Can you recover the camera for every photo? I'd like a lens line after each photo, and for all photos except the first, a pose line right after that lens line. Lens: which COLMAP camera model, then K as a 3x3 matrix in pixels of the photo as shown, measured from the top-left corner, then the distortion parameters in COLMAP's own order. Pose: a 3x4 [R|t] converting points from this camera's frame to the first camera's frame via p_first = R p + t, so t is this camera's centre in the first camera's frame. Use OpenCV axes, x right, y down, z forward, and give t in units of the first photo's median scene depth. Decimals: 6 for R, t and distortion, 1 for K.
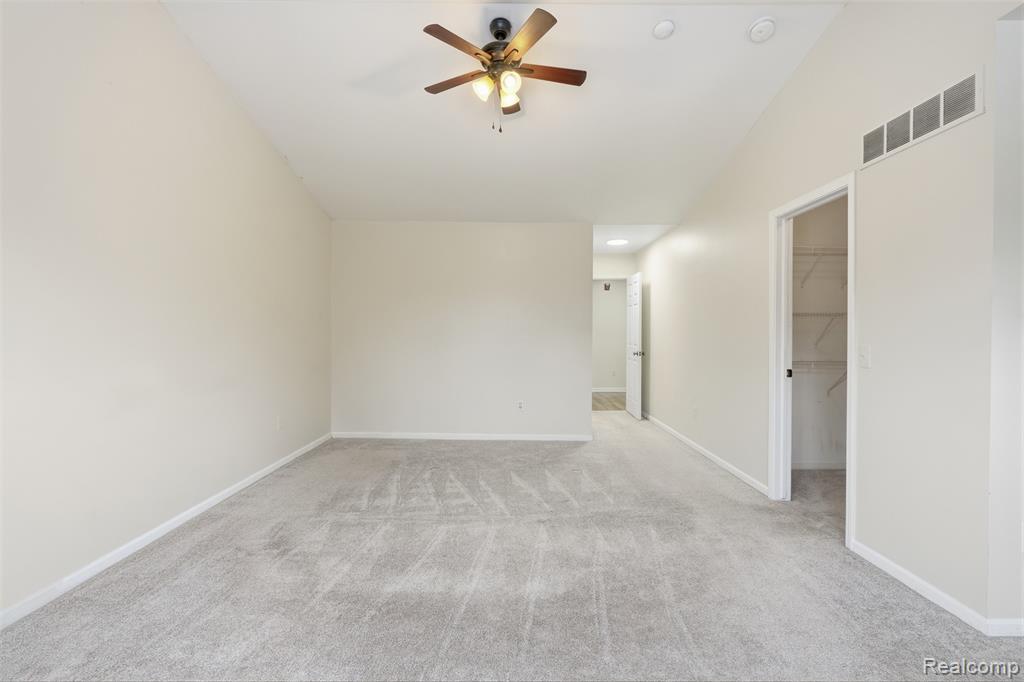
lens RADIAL K [[457.2, 0, 516.5], [0, 457.2, 338.6], [0, 0, 1]] dist [-0.018685, 0.009551]
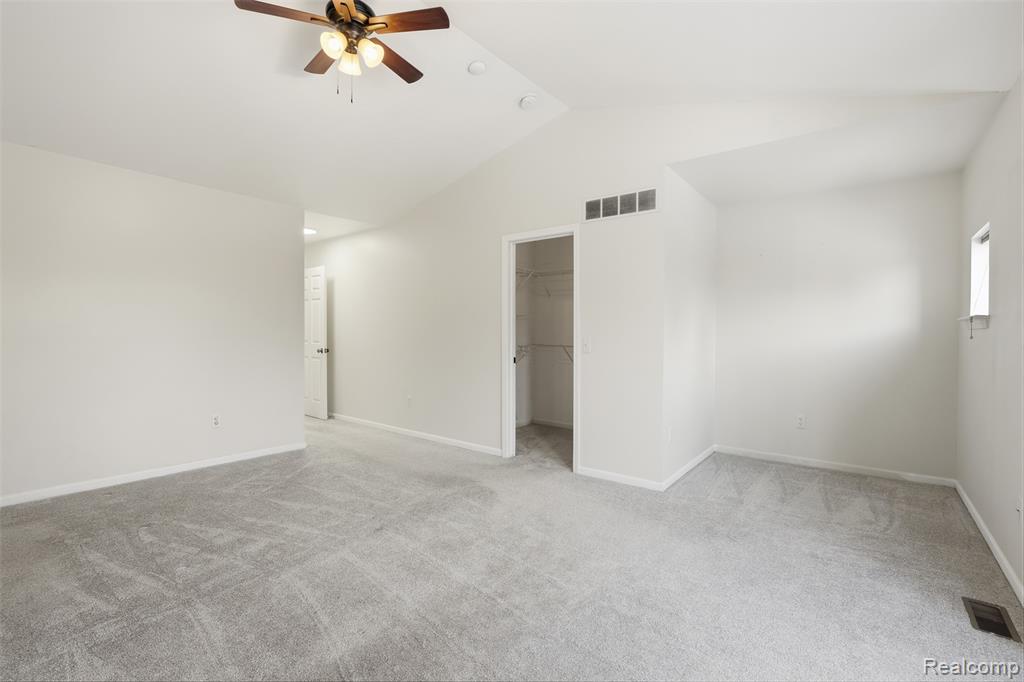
lens RADIAL K [[457.2, 0, 516.5], [0, 457.2, 338.6], [0, 0, 1]] dist [-0.018685, 0.009551]
pose [[0.618965, -0.014361, 0.785288, -0.483374], [0.007423, 0.999895, 0.012434, -0.003667], [-0.785384, -0.001867, 0.619006, 0.183356]]
